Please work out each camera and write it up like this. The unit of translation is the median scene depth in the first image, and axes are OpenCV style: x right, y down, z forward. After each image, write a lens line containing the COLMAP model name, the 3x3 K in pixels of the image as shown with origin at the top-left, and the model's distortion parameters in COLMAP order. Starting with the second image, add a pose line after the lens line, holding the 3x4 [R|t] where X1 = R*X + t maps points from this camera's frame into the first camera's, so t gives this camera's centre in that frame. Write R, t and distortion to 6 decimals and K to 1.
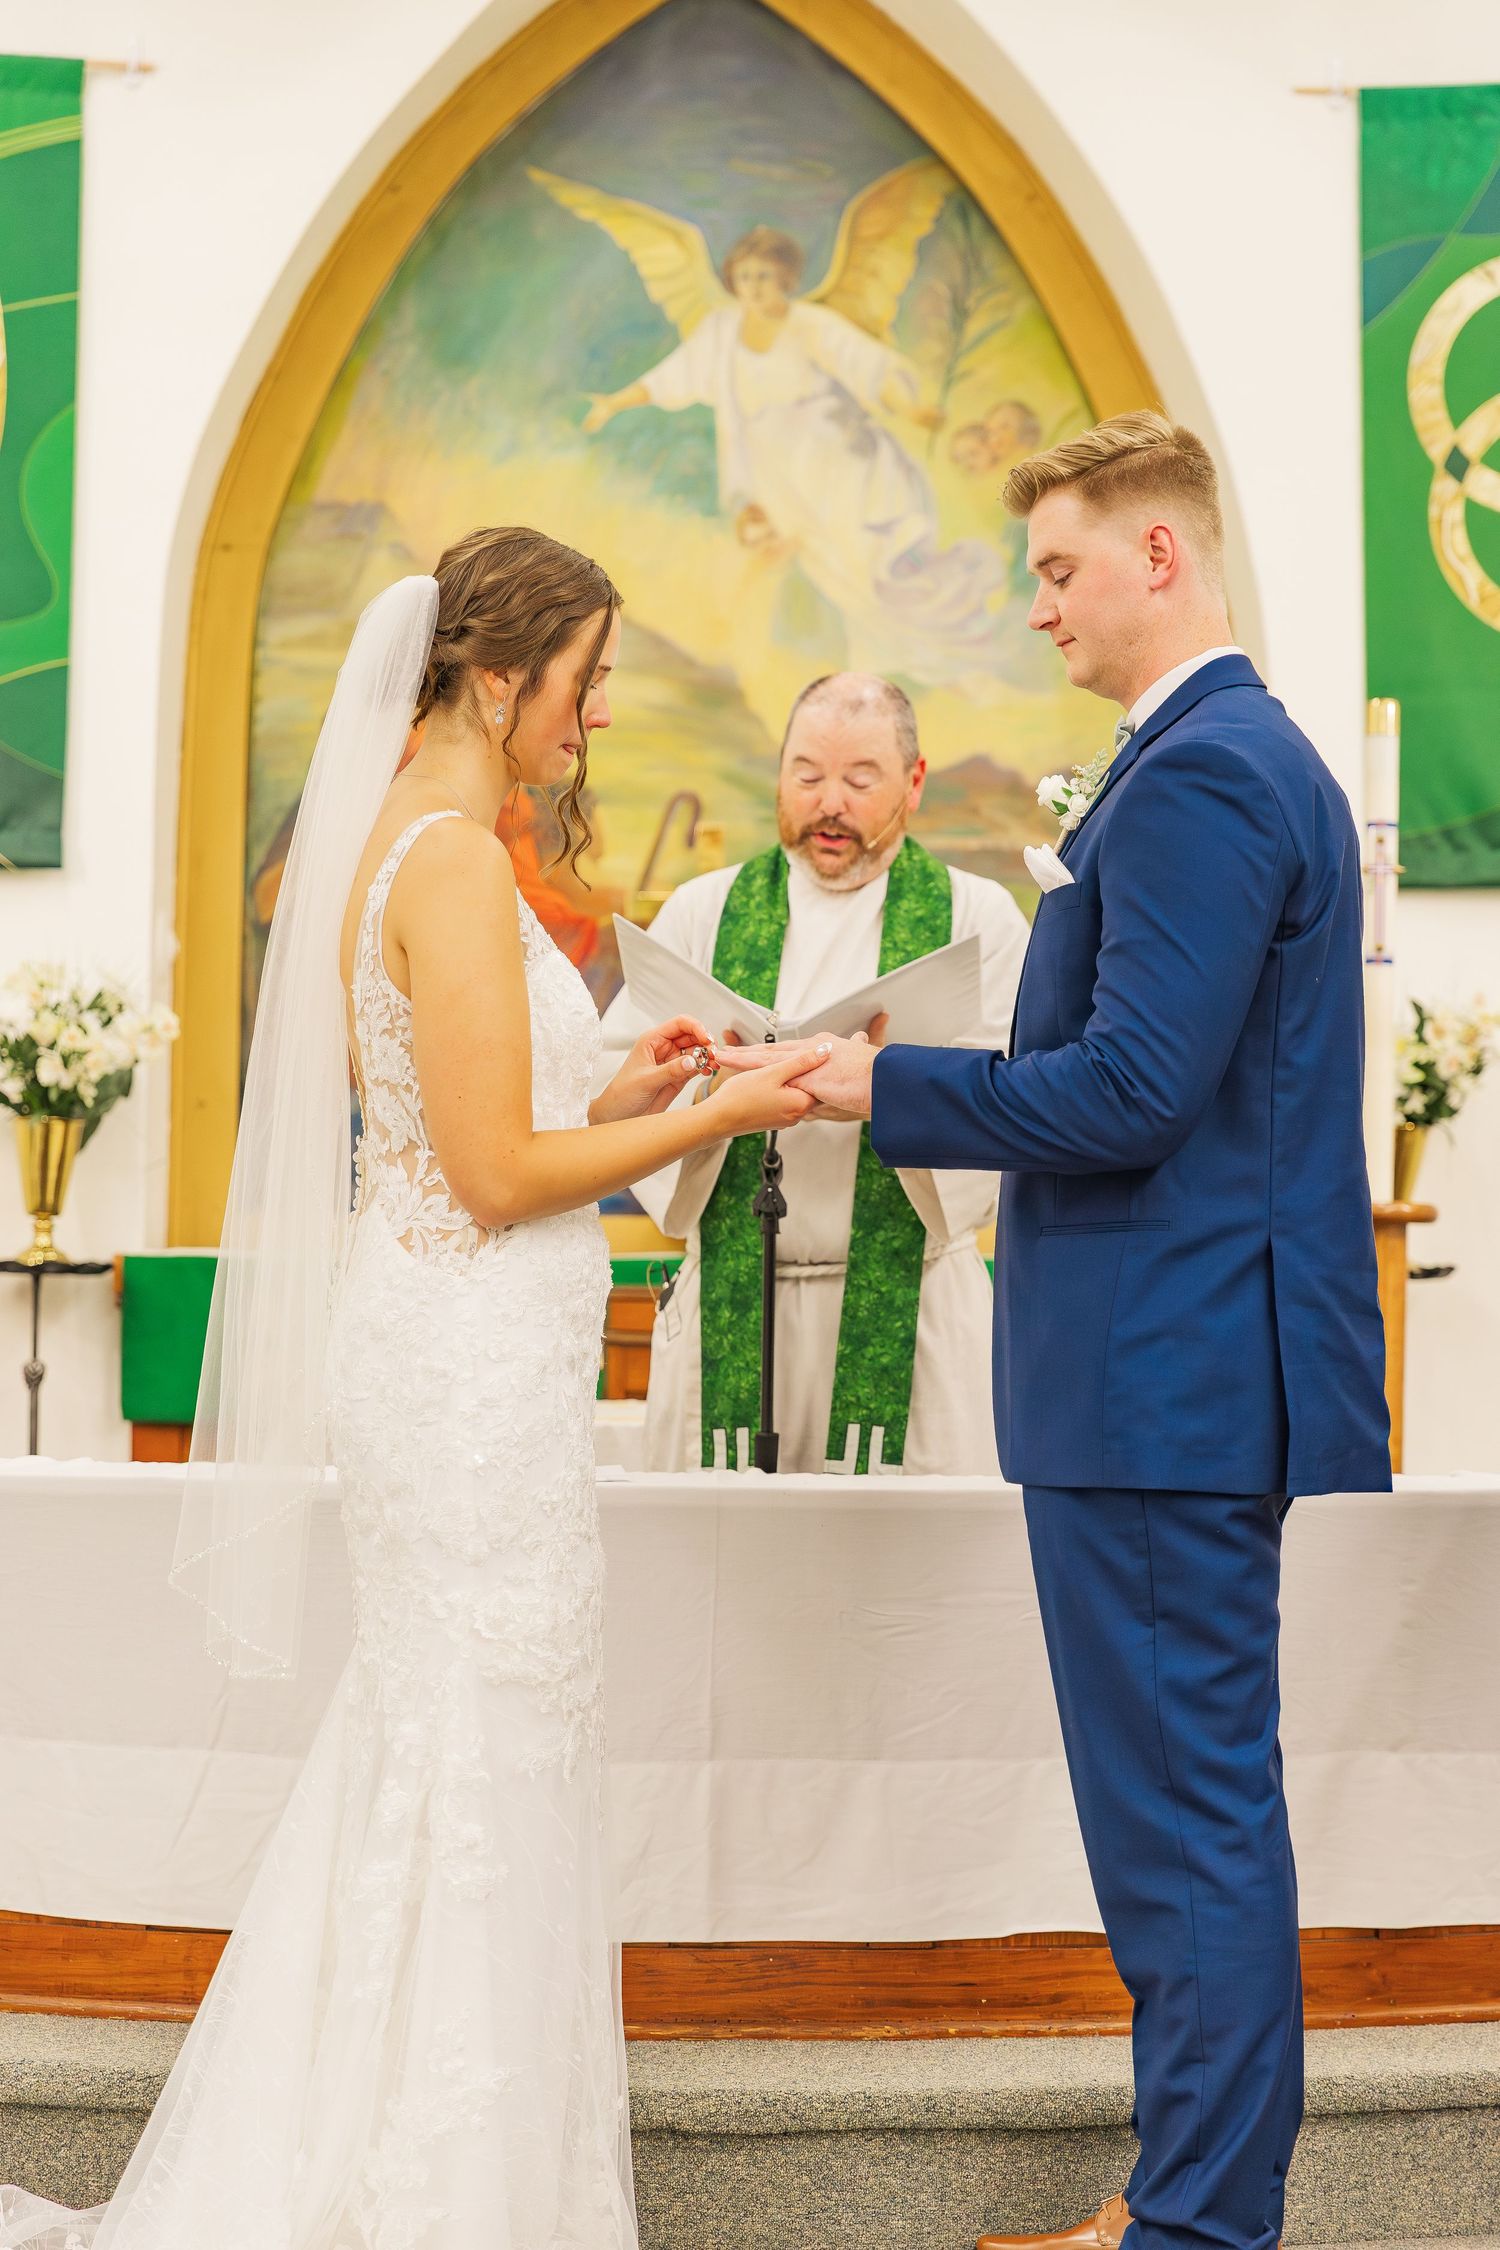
lens RADIAL K [[4465.9, 0, 753.6], [0, 4465.9, 1139.3], [0, 0, 1]] dist [-0.005366, 0.000000]
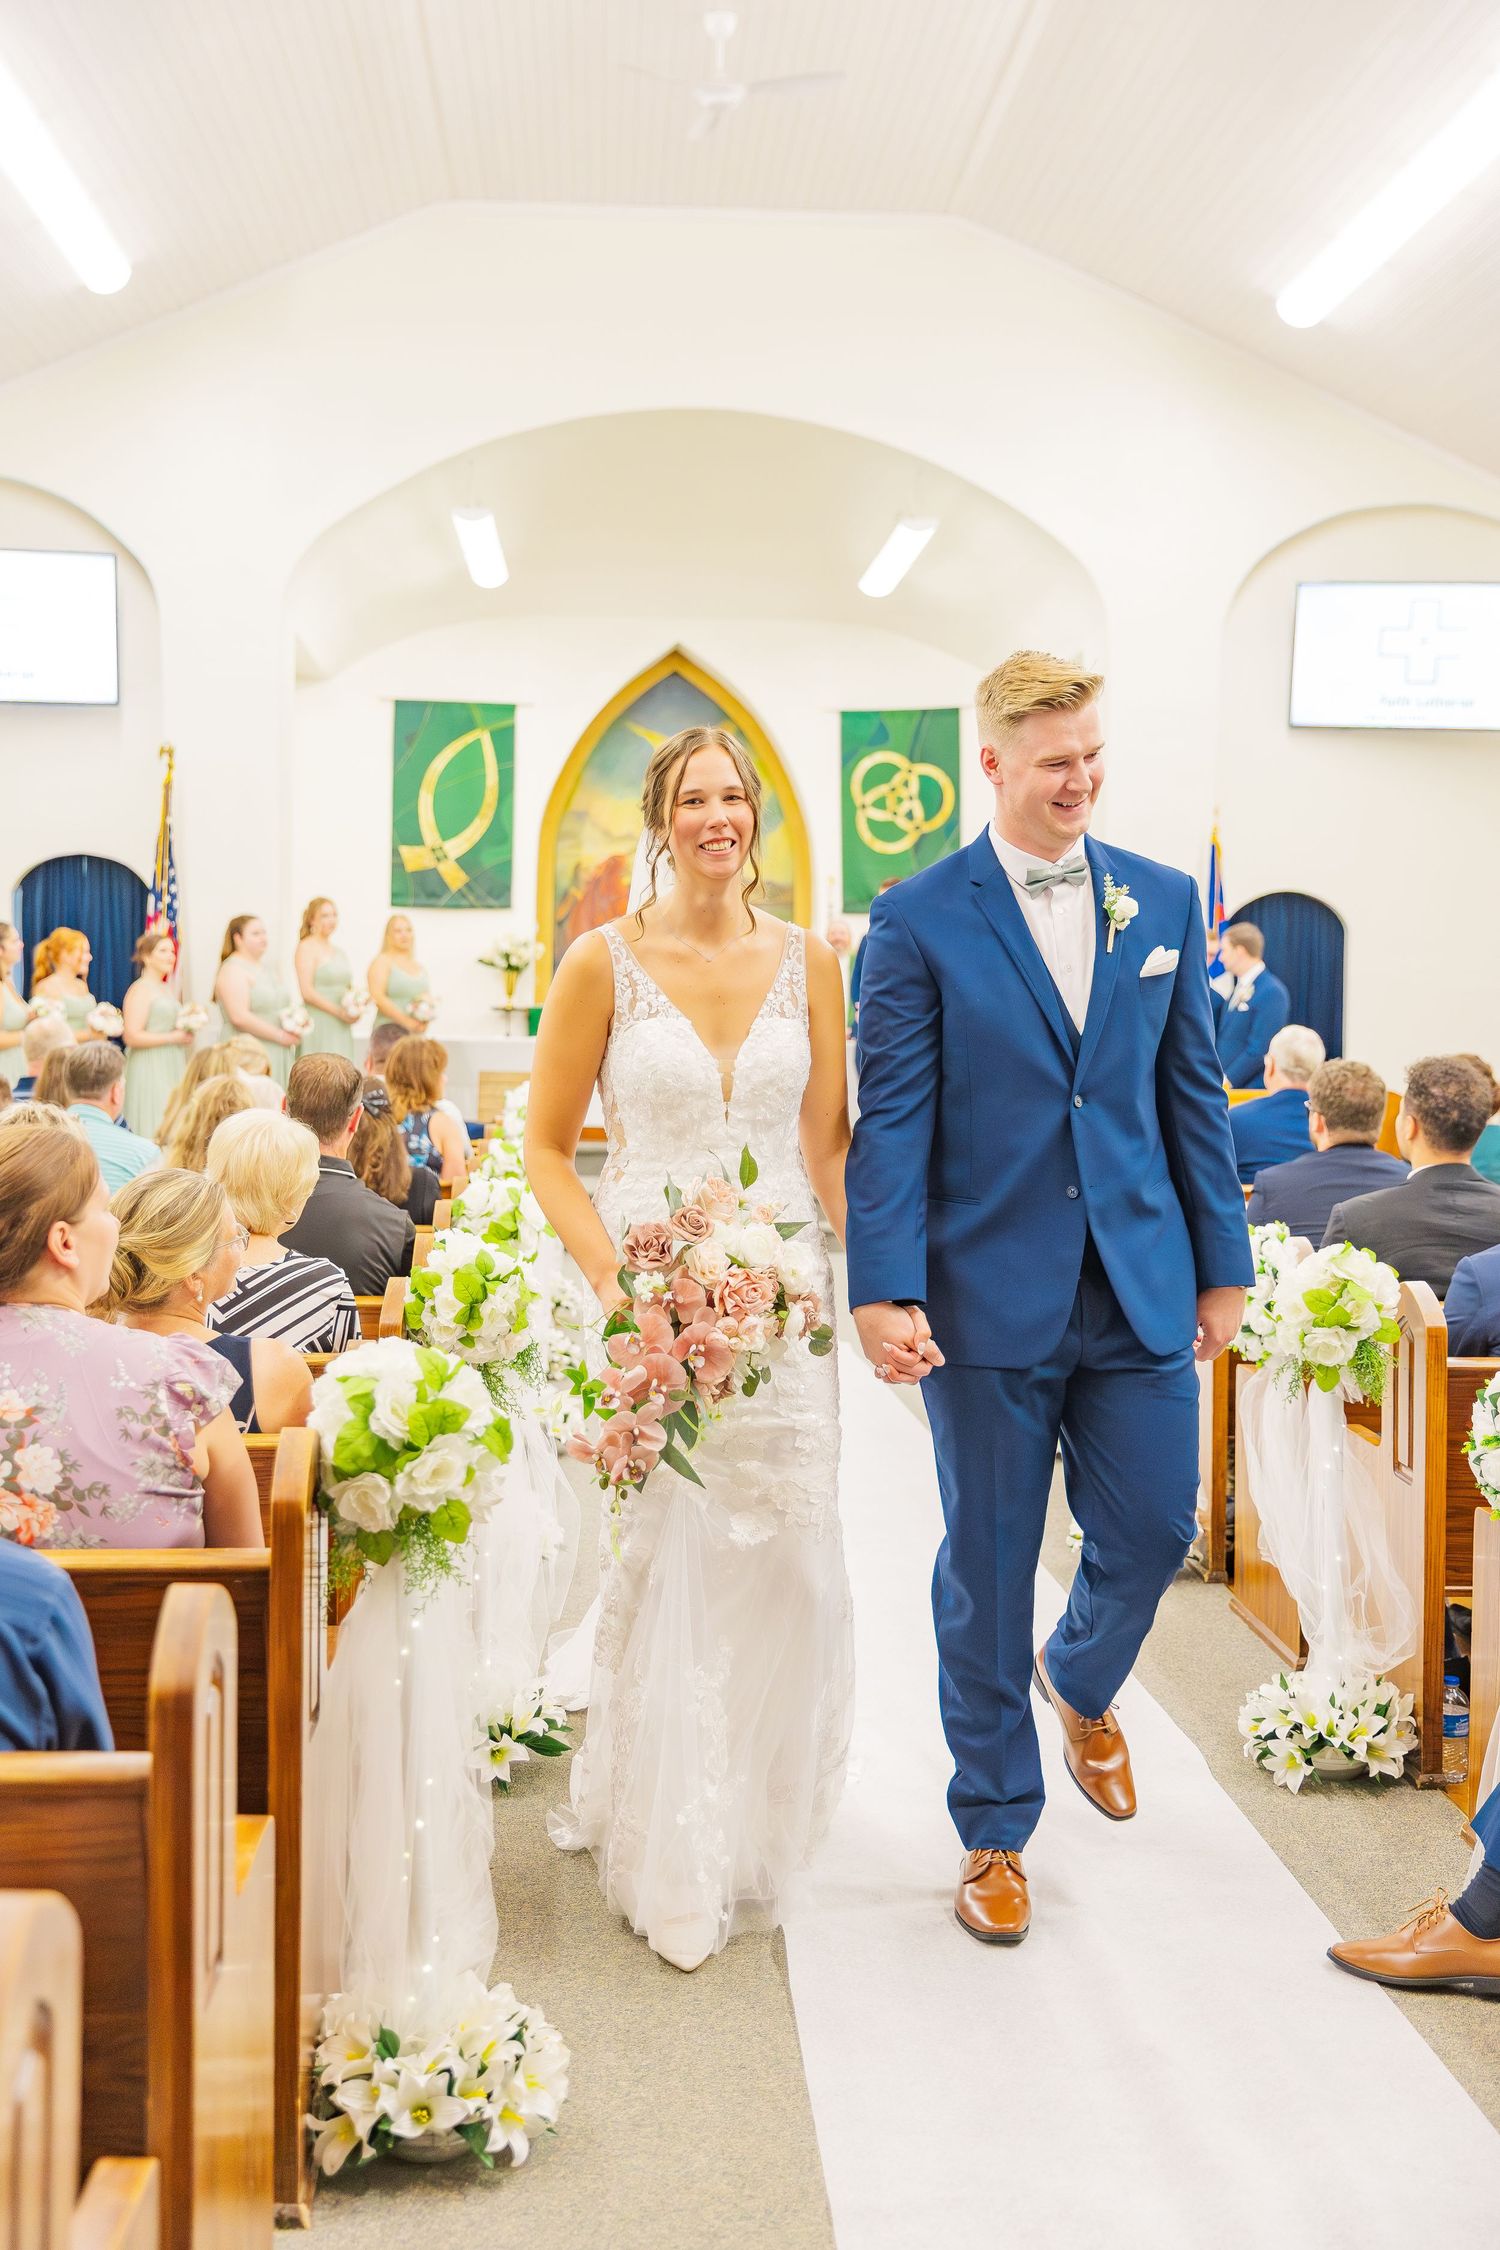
lens RADIAL K [[2383.7, 0, 752.4], [0, 2383.7, 1125.7], [0, 0, 1]] dist [-0.002770, 0.000000]
pose [[0.999292, -0.001043, 0.037597, -0.021079], [-0.001182, 0.998250, 0.059124, 0.006455], [-0.037593, -0.059126, 0.997542, -1.144504]]
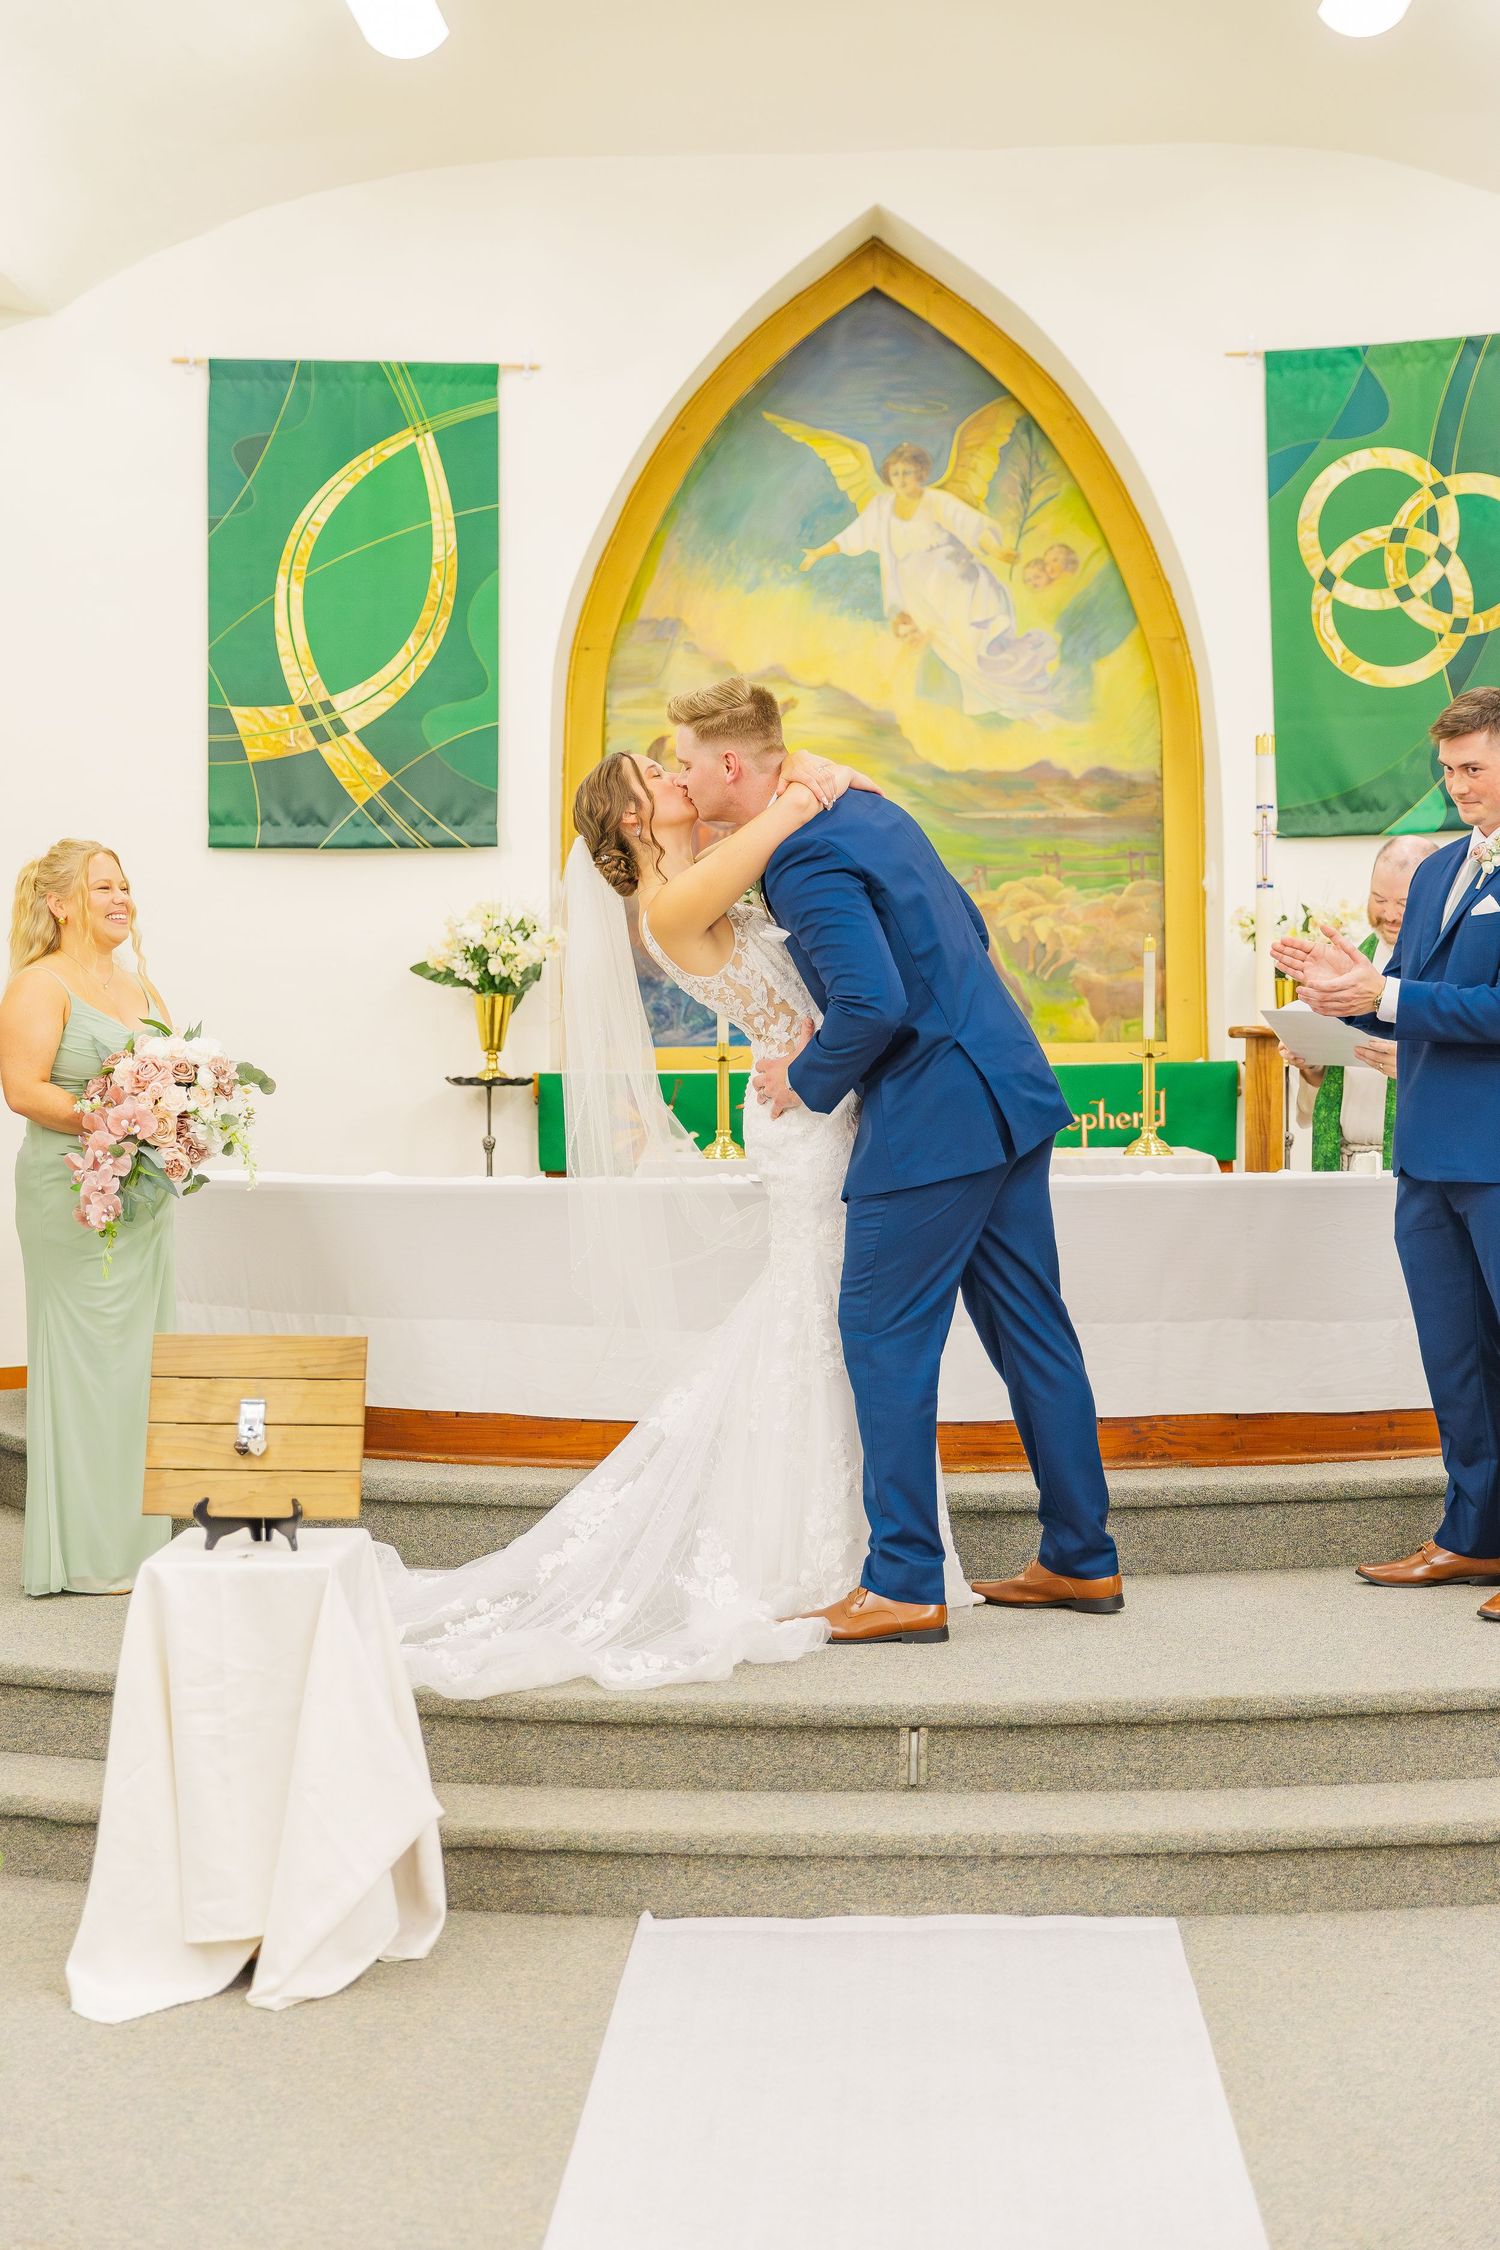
lens RADIAL K [[3253.4, 0, 729.0], [0, 3253.4, 1126.3], [0, 0, 1]] dist [0.026584, 0.000000]
pose [[0.997618, -0.019058, -0.066302, 0.012849], [0.021653, 0.999019, 0.038638, -0.000266], [0.065501, -0.039981, 0.997051, -0.231236]]
